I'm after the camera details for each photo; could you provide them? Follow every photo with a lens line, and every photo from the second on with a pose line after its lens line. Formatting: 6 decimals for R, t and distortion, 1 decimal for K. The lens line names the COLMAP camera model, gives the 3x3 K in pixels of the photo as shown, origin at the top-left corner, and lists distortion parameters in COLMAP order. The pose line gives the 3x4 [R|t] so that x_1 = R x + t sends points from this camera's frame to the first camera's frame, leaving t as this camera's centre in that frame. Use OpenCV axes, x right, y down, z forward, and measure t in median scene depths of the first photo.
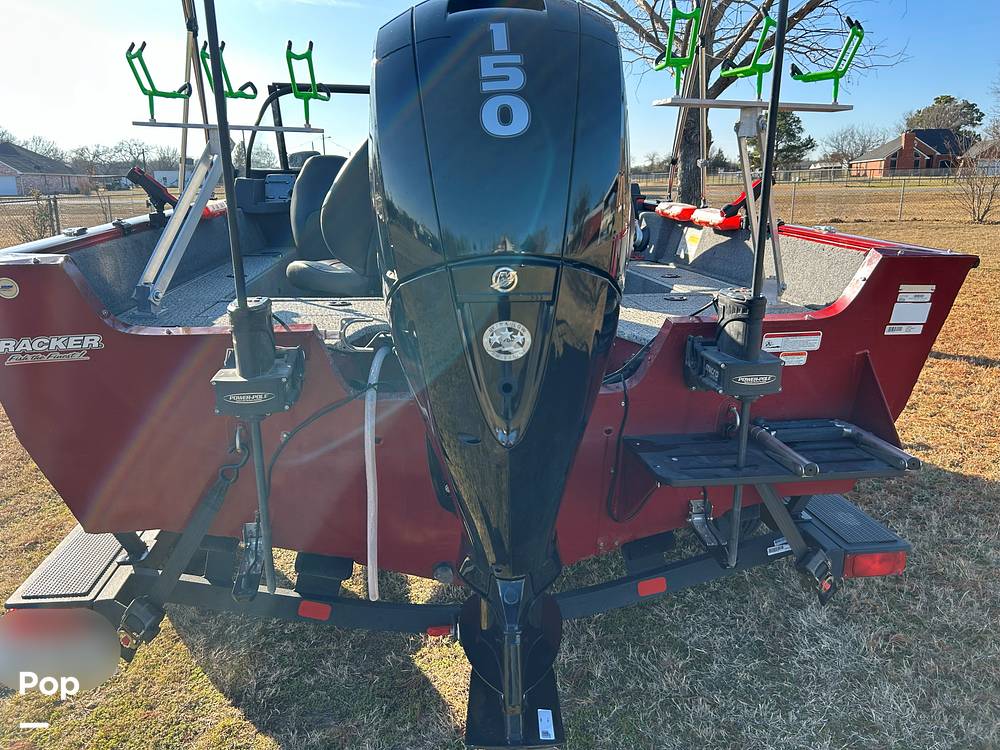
lens RADIAL K [[756.7, 0, 505.9], [0, 756.7, 375.4], [0, 0, 1]] dist [0.054287, -0.068255]
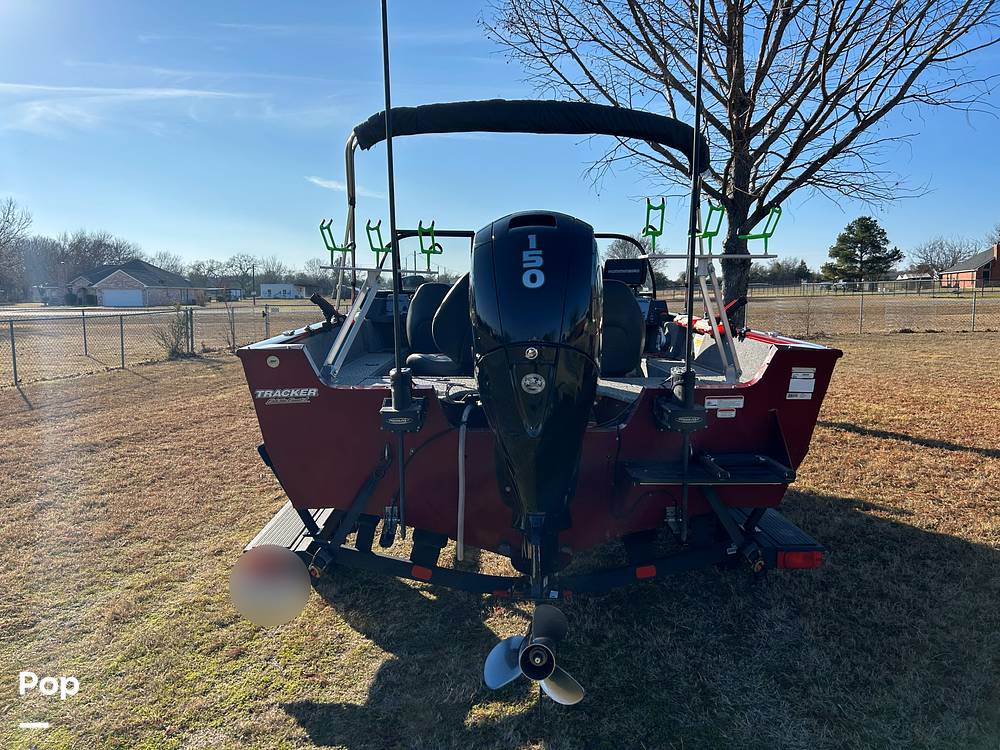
lens RADIAL K [[756.7, 0, 505.9], [0, 756.7, 375.4], [0, 0, 1]] dist [0.054287, -0.068255]
pose [[0.994435, 0.010448, -0.104832, 0.070736], [-0.025023, 0.990019, -0.138693, 0.108770], [0.102337, 0.140544, 0.984771, -0.511863]]
